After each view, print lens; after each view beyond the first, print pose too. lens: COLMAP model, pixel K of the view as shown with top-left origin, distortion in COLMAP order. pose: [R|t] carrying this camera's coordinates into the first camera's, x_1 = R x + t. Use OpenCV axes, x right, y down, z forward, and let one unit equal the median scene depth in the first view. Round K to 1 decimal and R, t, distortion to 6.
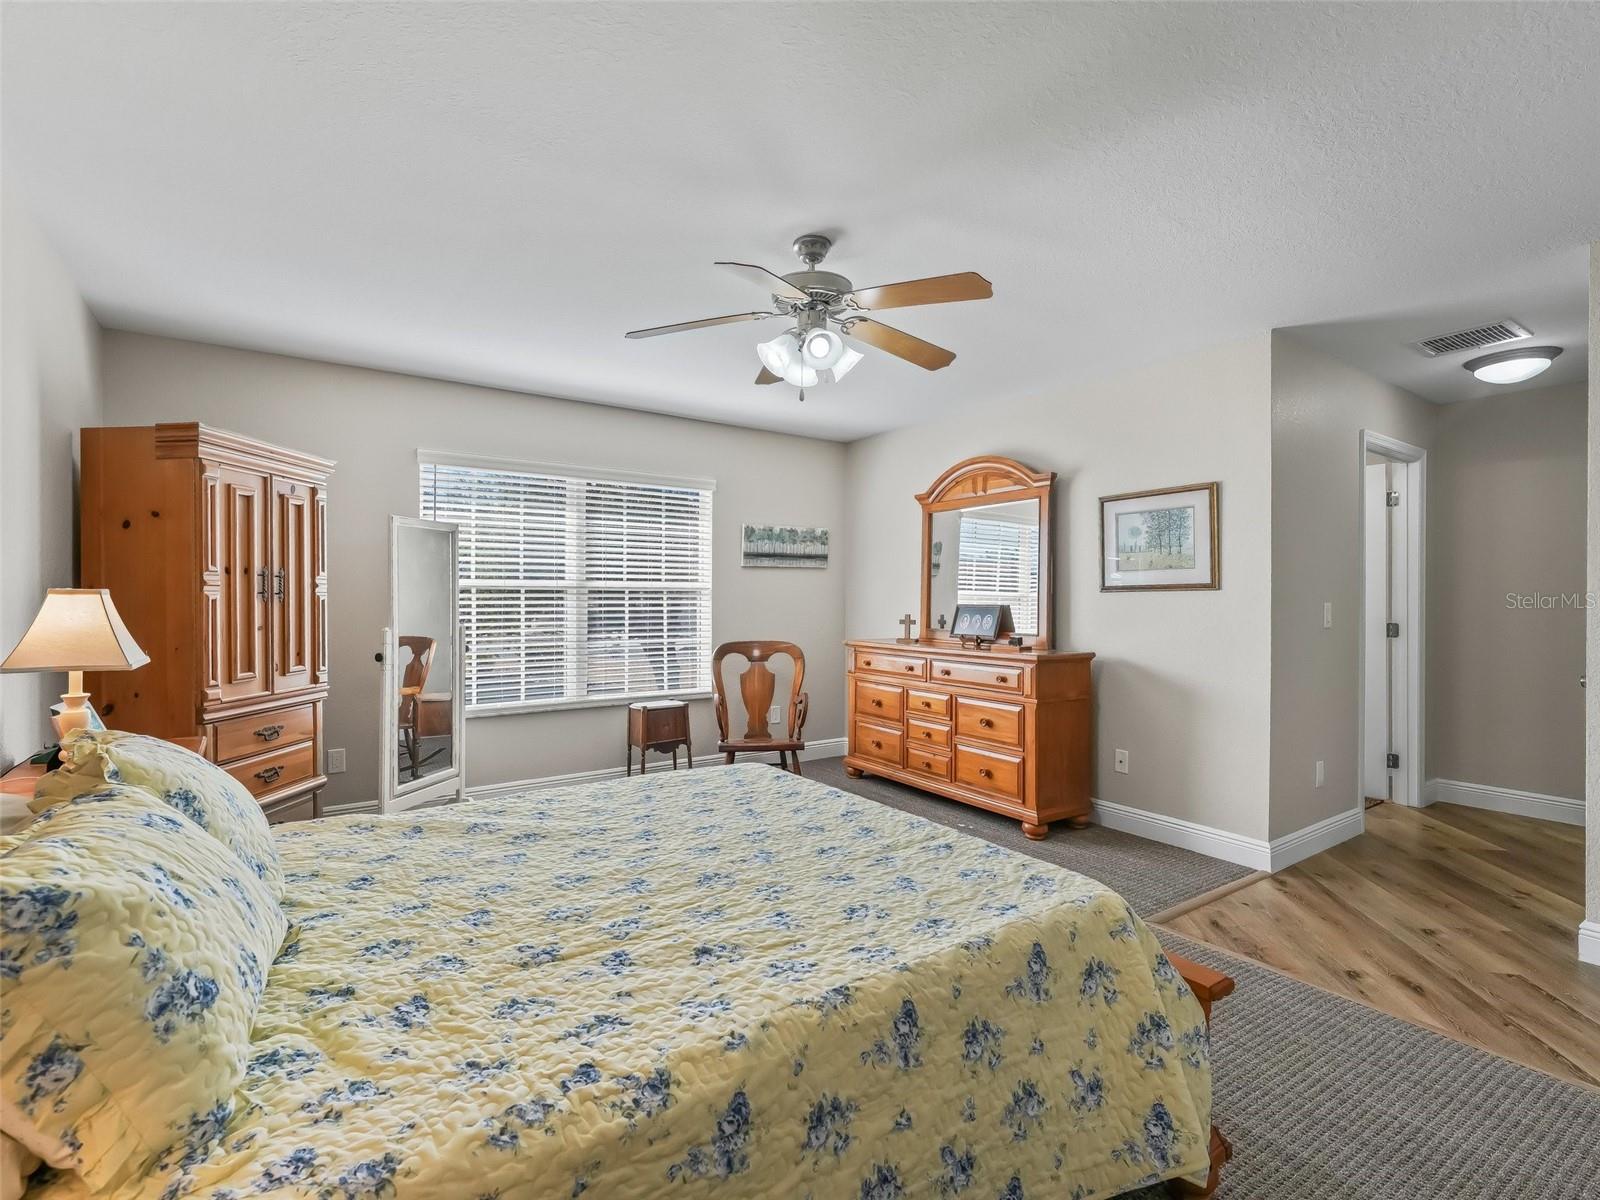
lens RADIAL K [[727.9, 0, 791.6], [0, 727.9, 598.5], [0, 0, 1]] dist [0.014790, -0.004798]
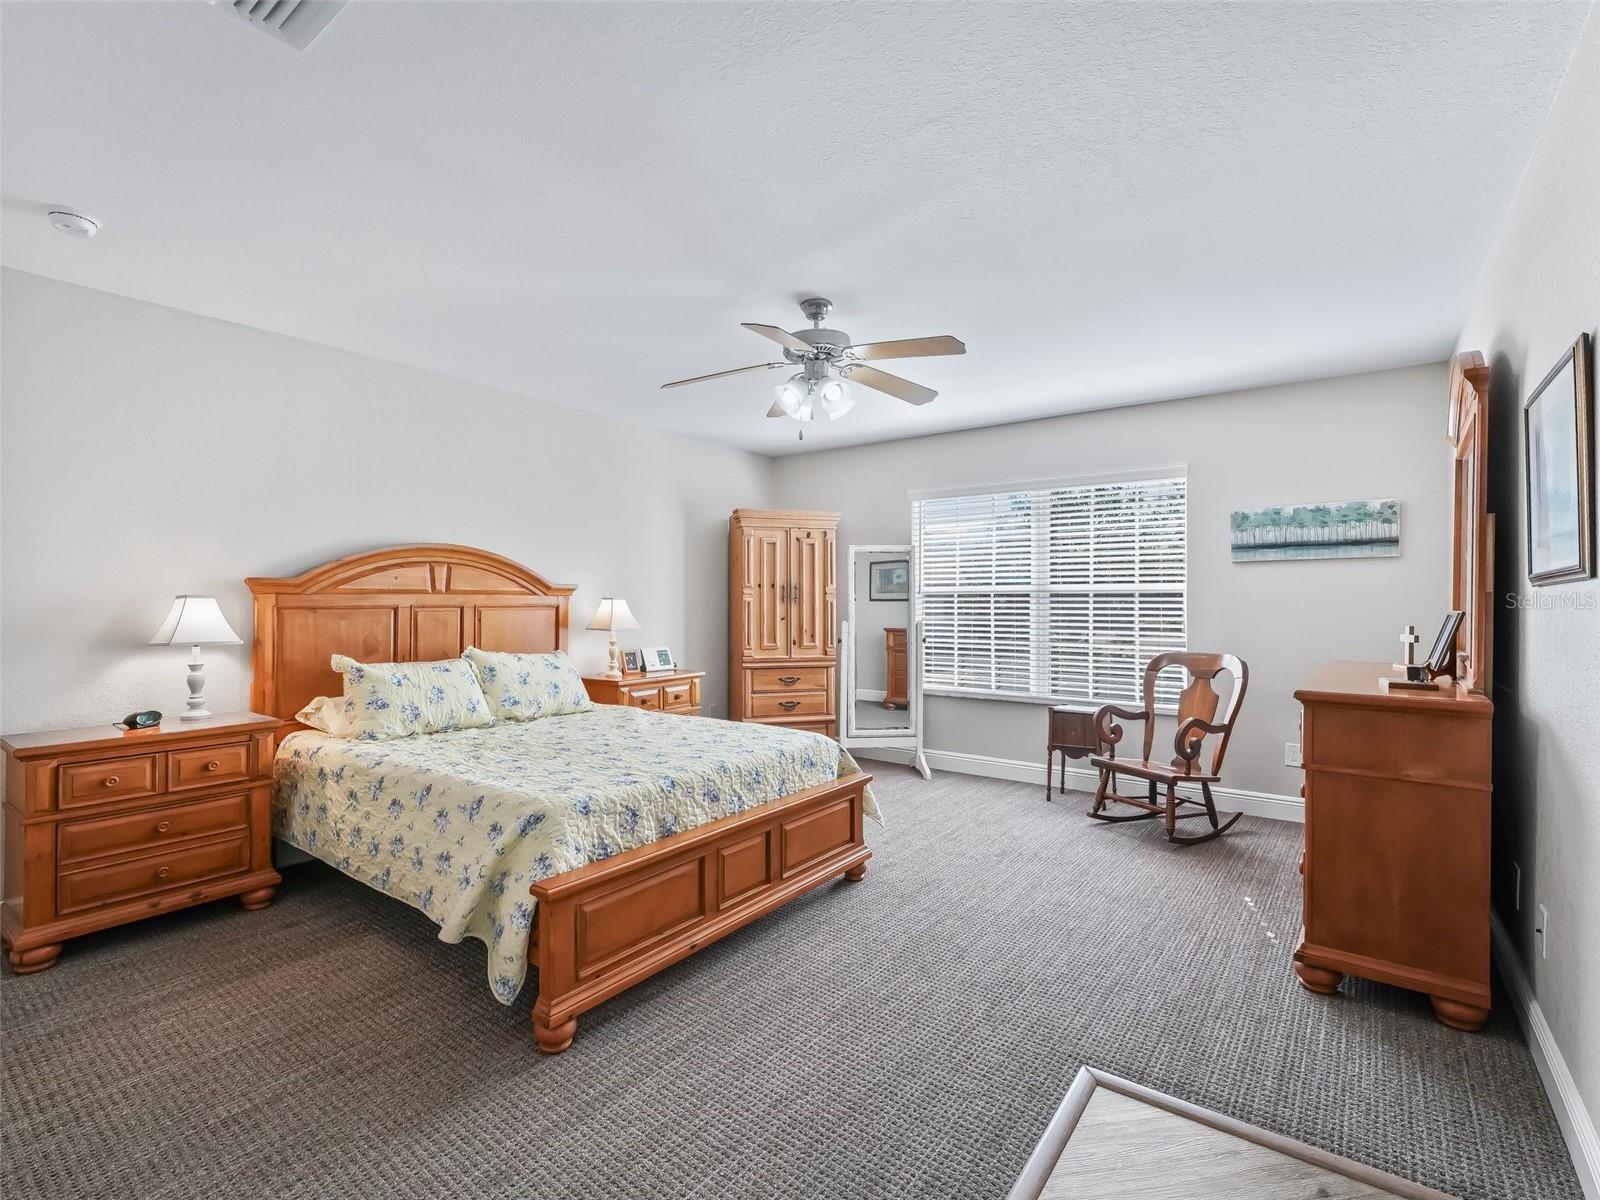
lens RADIAL K [[727.9, 0, 792.1], [0, 727.9, 601.7], [0, 0, 1]] dist [0.014790, -0.004798]
pose [[0.350839, -0.000600, -0.936435, 0.576508], [-0.001236, 0.999999, -0.001103, 0.001647], [0.936435, 0.001545, 0.350838, 0.277433]]
